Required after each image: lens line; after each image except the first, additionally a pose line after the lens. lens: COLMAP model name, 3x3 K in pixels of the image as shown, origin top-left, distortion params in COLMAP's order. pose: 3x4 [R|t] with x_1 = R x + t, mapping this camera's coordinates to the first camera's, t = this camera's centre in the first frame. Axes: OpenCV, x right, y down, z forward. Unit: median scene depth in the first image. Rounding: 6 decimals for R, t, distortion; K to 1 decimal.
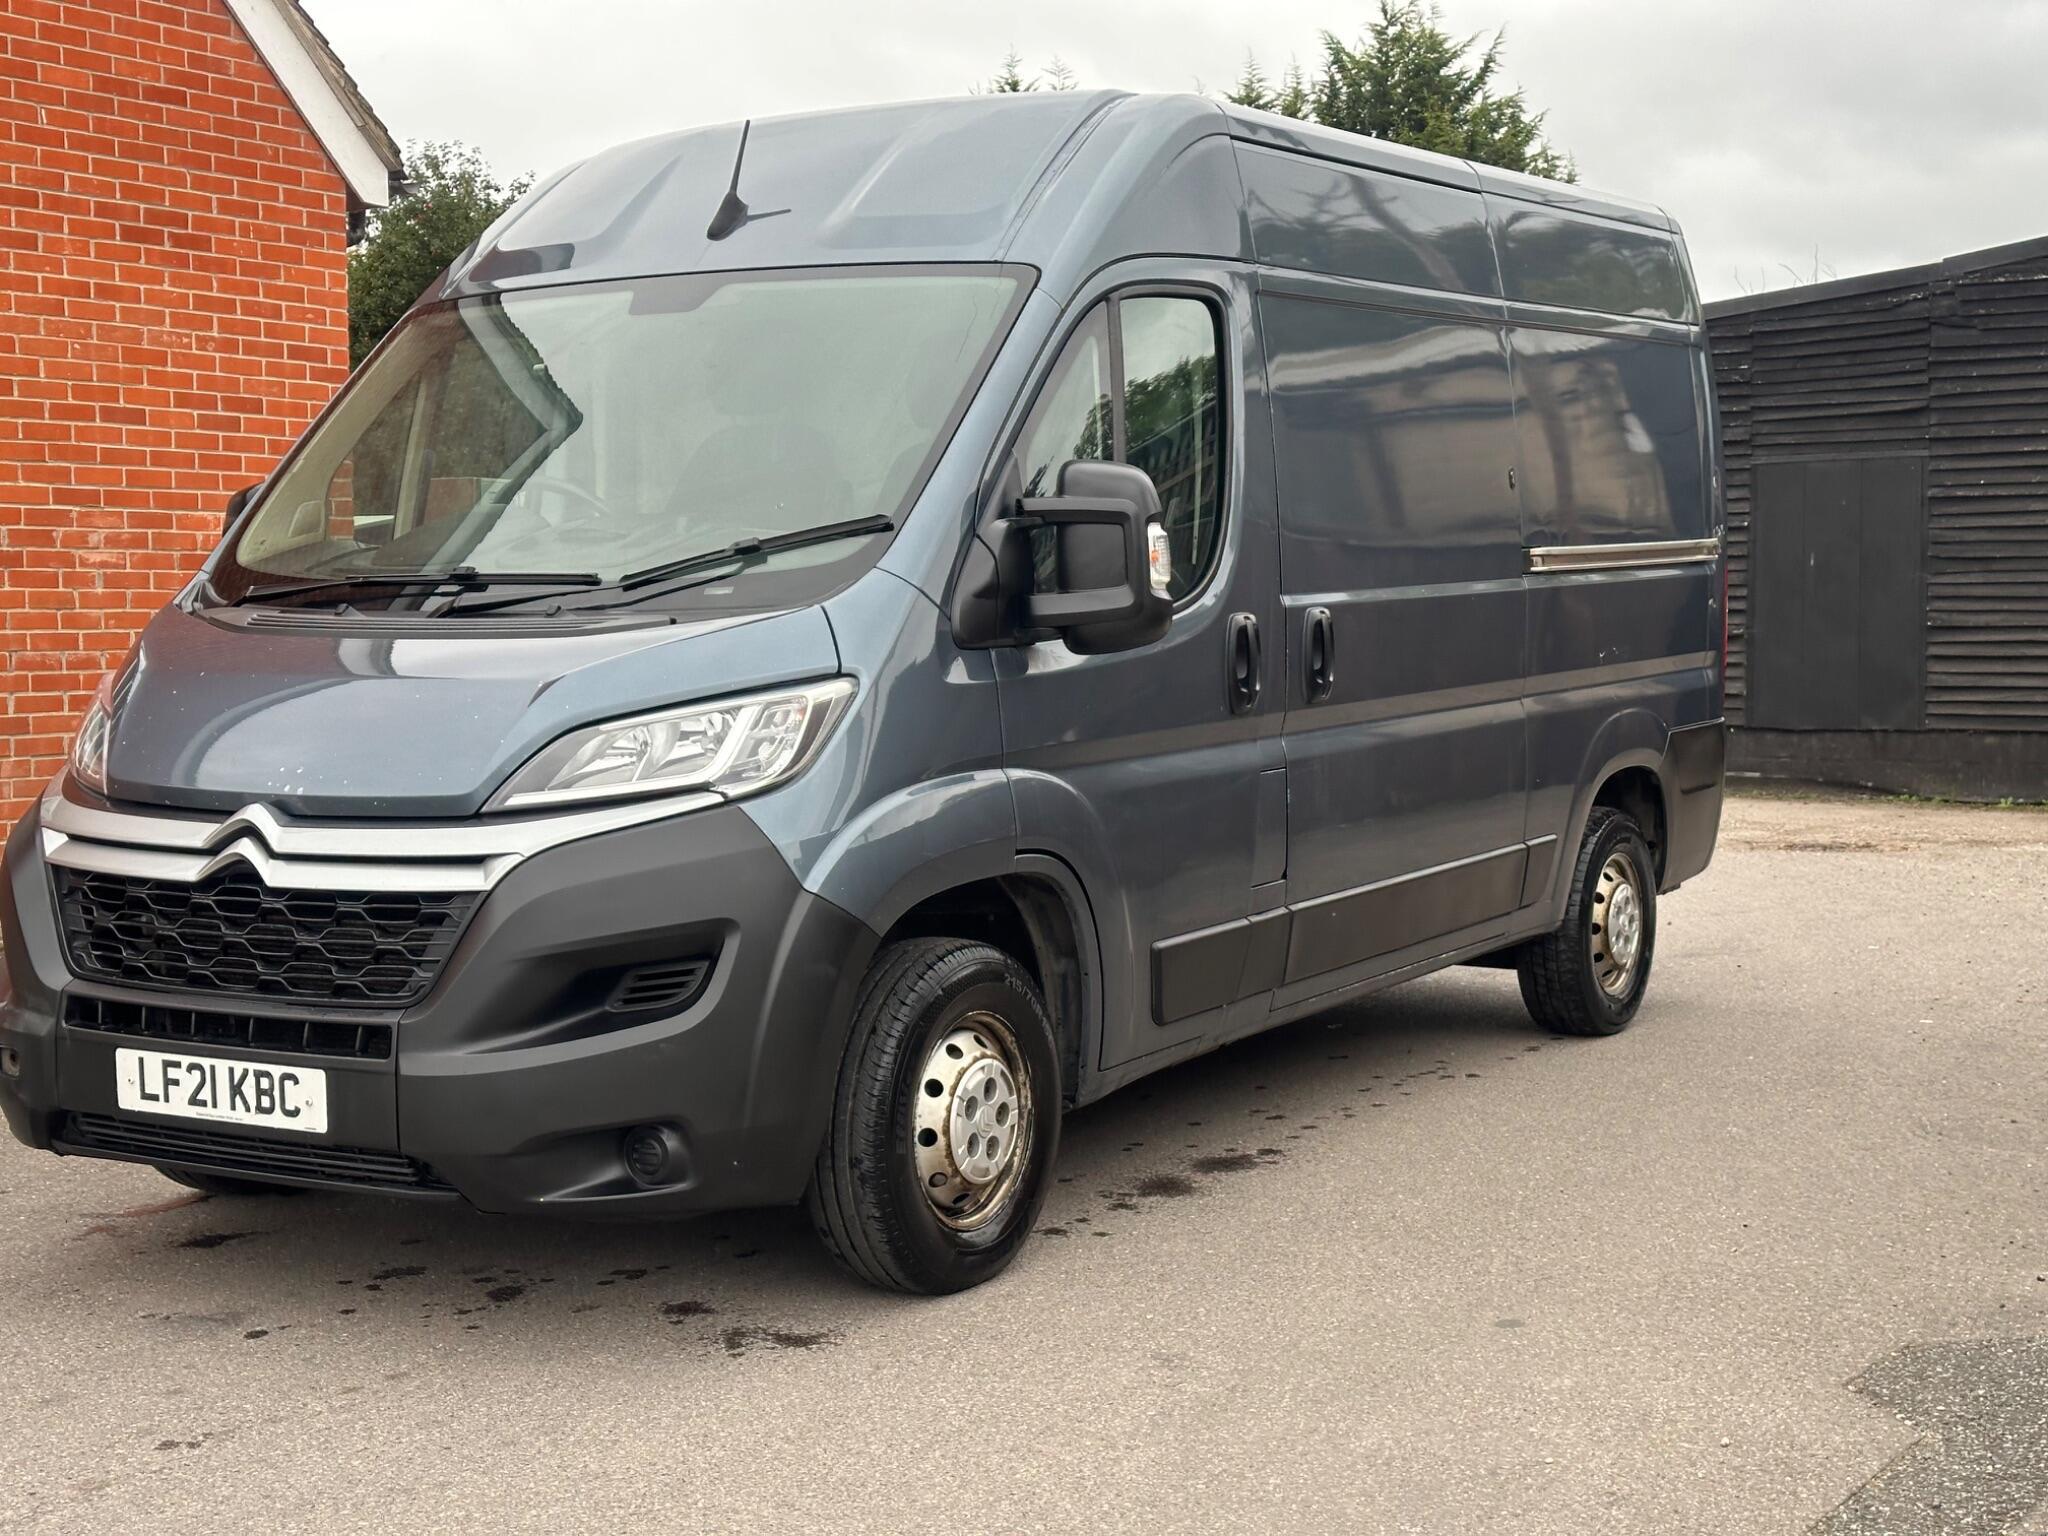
lens RADIAL K [[2753.6, 0, 1042.1], [0, 2753.6, 771.8], [0, 0, 1]] dist [0.143387, 0.000000]
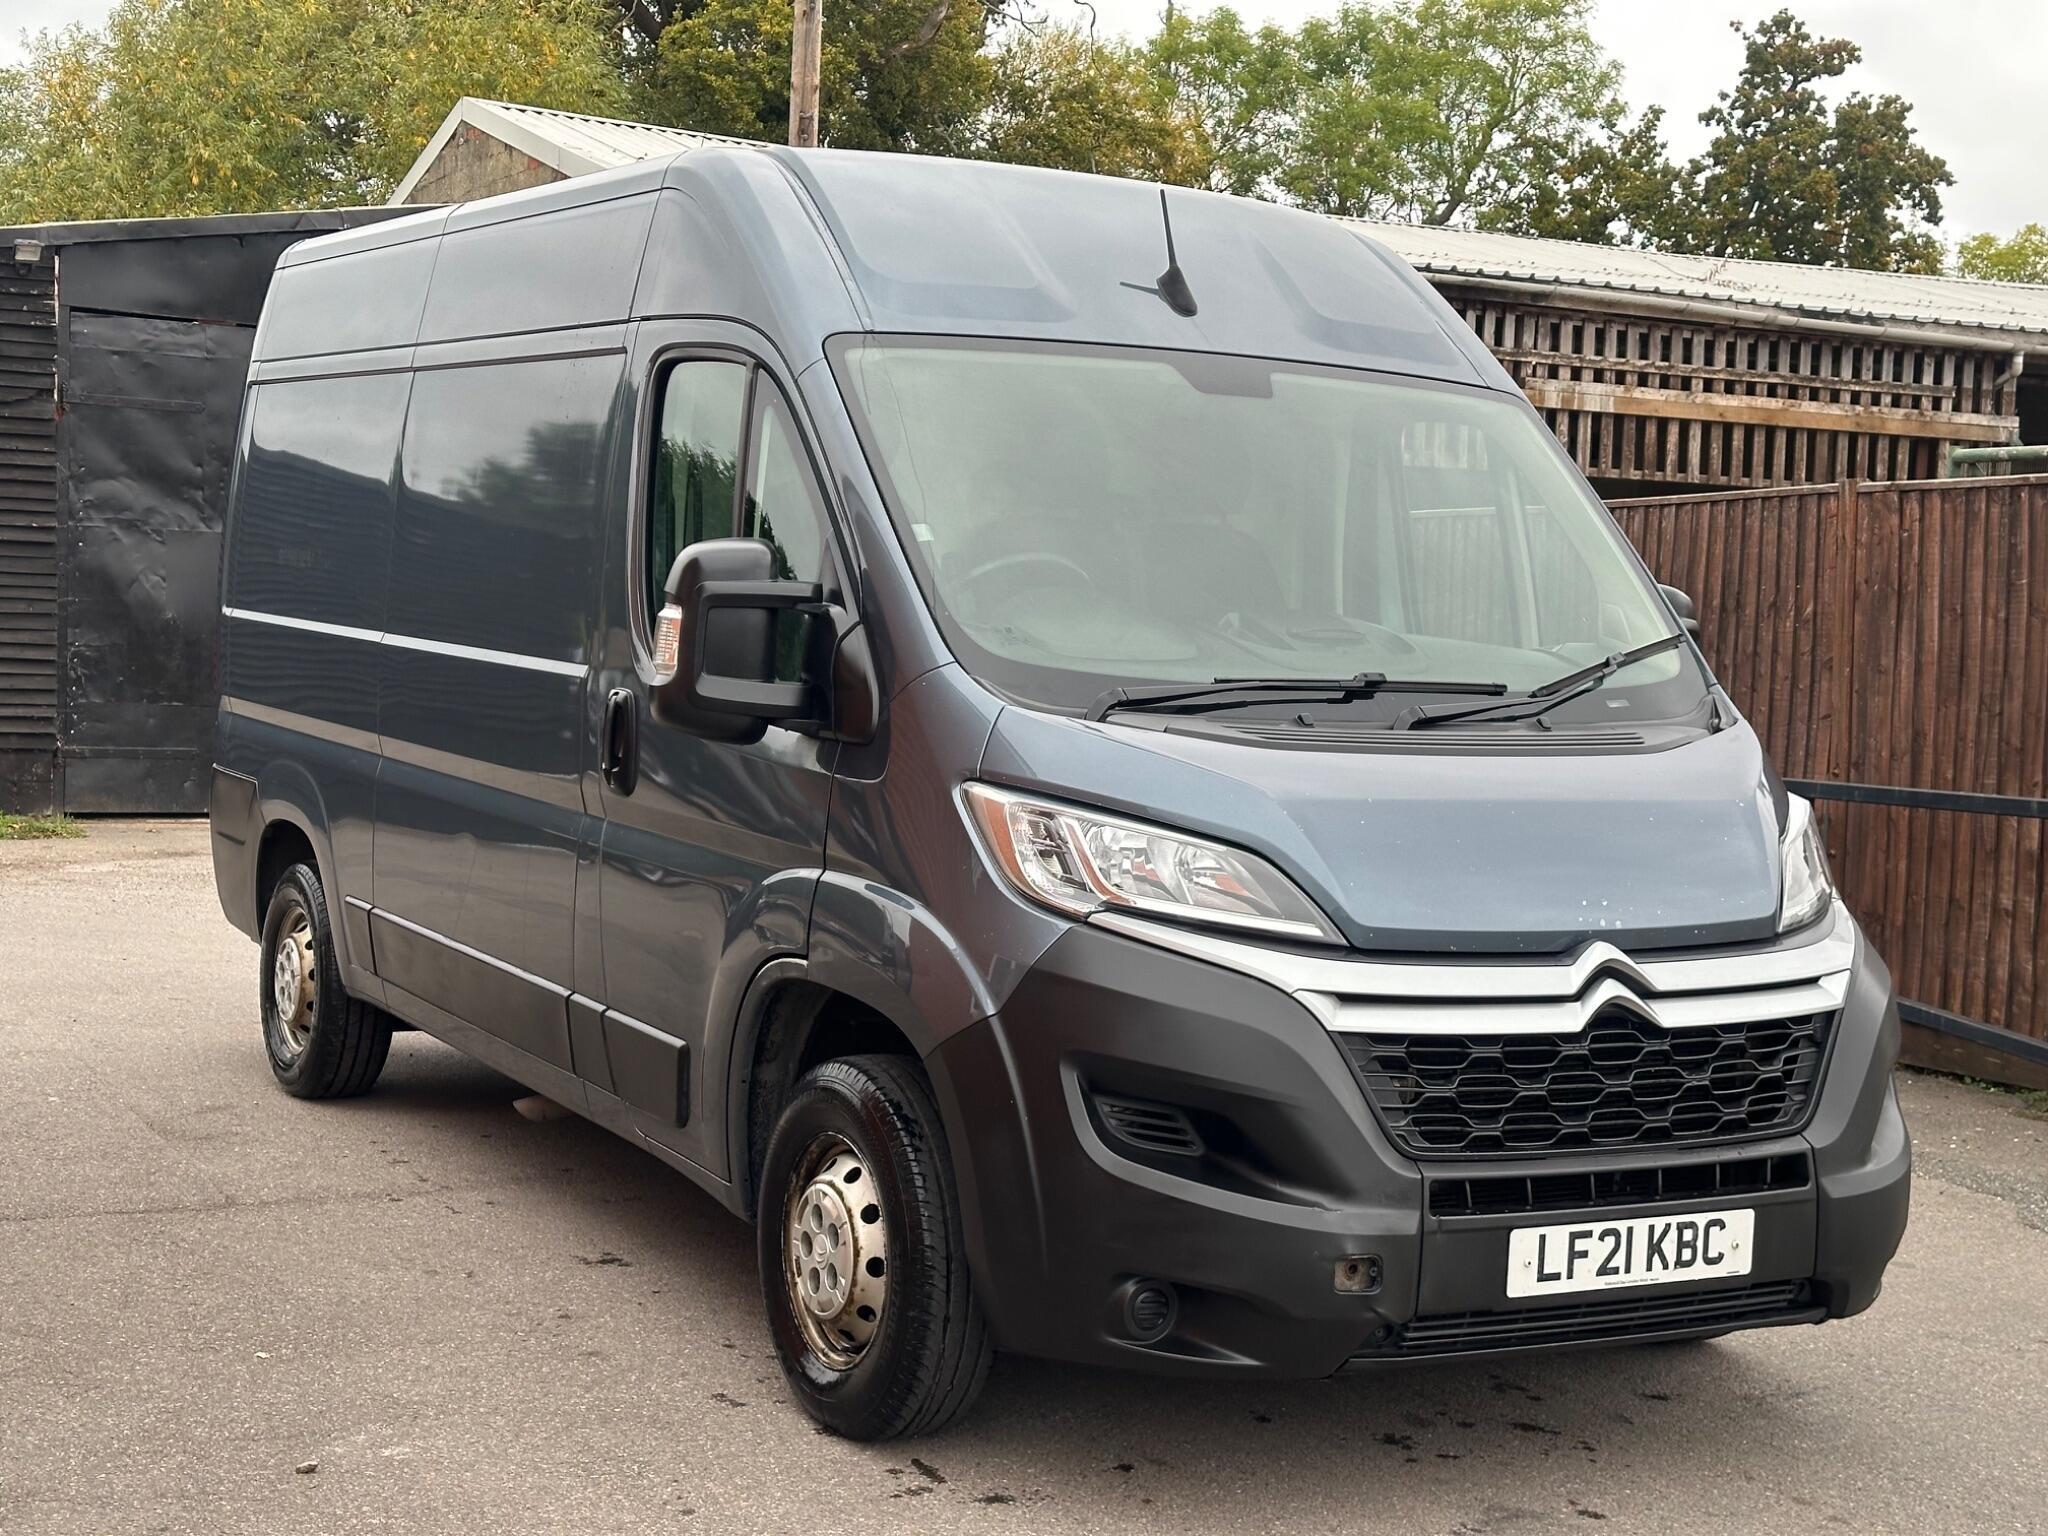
lens RADIAL K [[2753.6, 0, 1020.8], [0, 2753.6, 765.3], [0, 0, 1]] dist [0.143387, 0.000000]
pose [[0.465969, -0.018742, 0.884603, -1.130190], [0.012971, 0.999813, 0.014351, -0.059746], [-0.884706, 0.004787, 0.466125, 0.702519]]
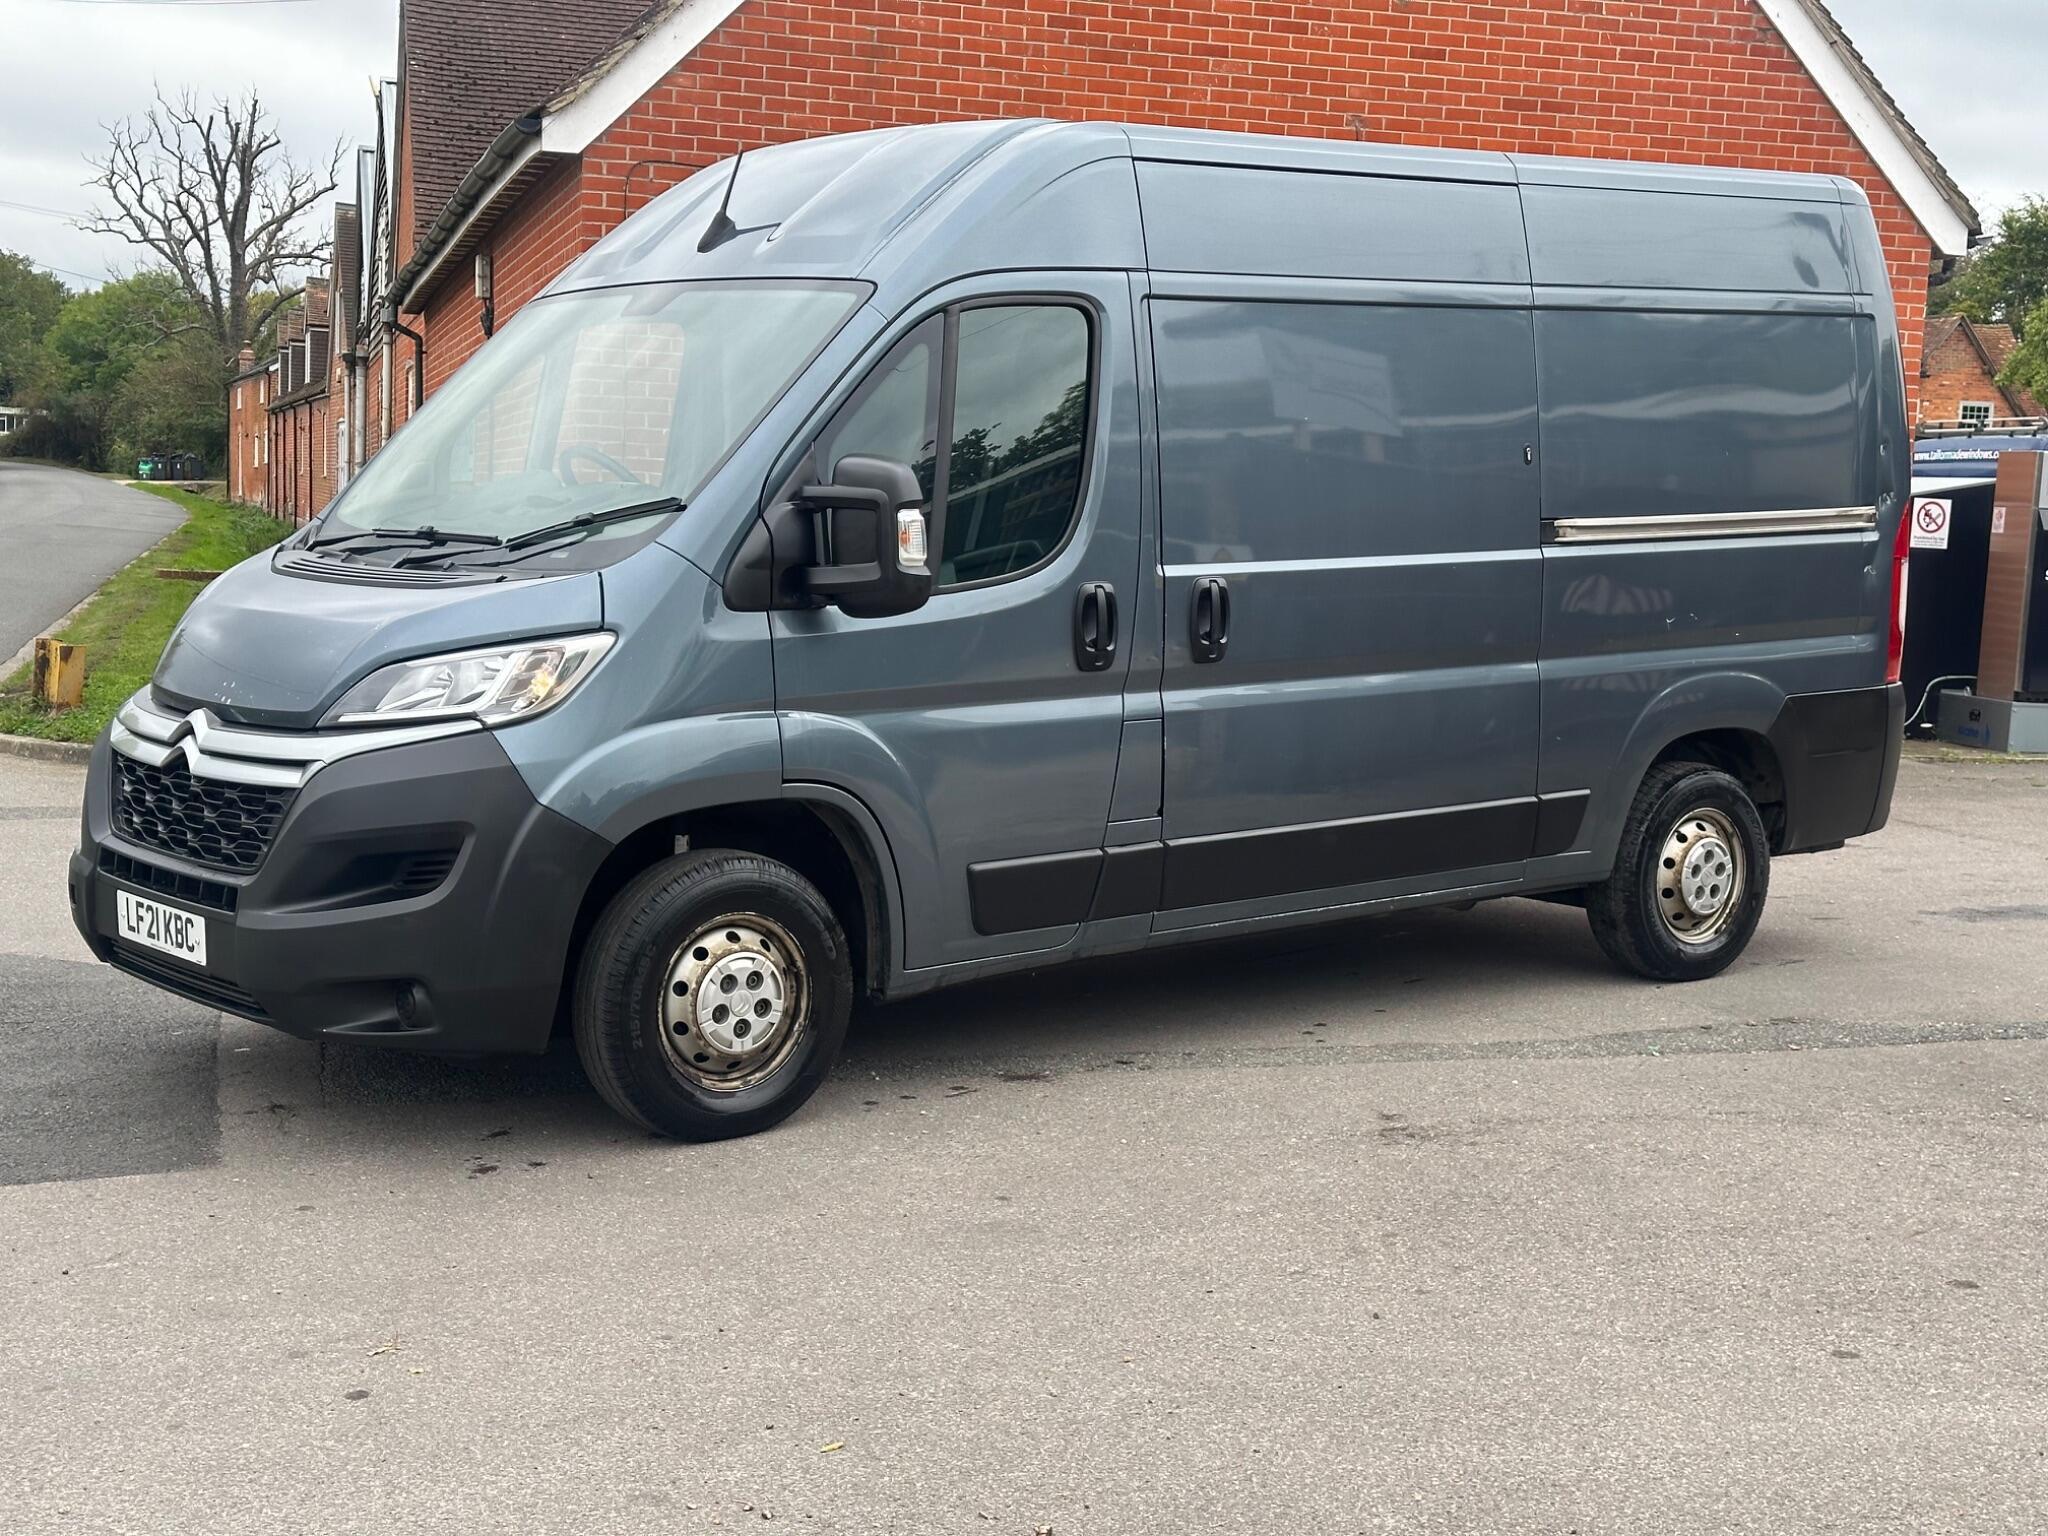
lens RADIAL K [[2753.6, 0, 1050.7], [0, 2753.6, 741.3], [0, 0, 1]] dist [0.143387, 0.000000]
pose [[0.944840, 0.054811, -0.322914, 0.485972], [-0.045616, 0.998311, 0.035980, -0.036633], [0.324341, -0.019265, 0.945744, -0.095367]]
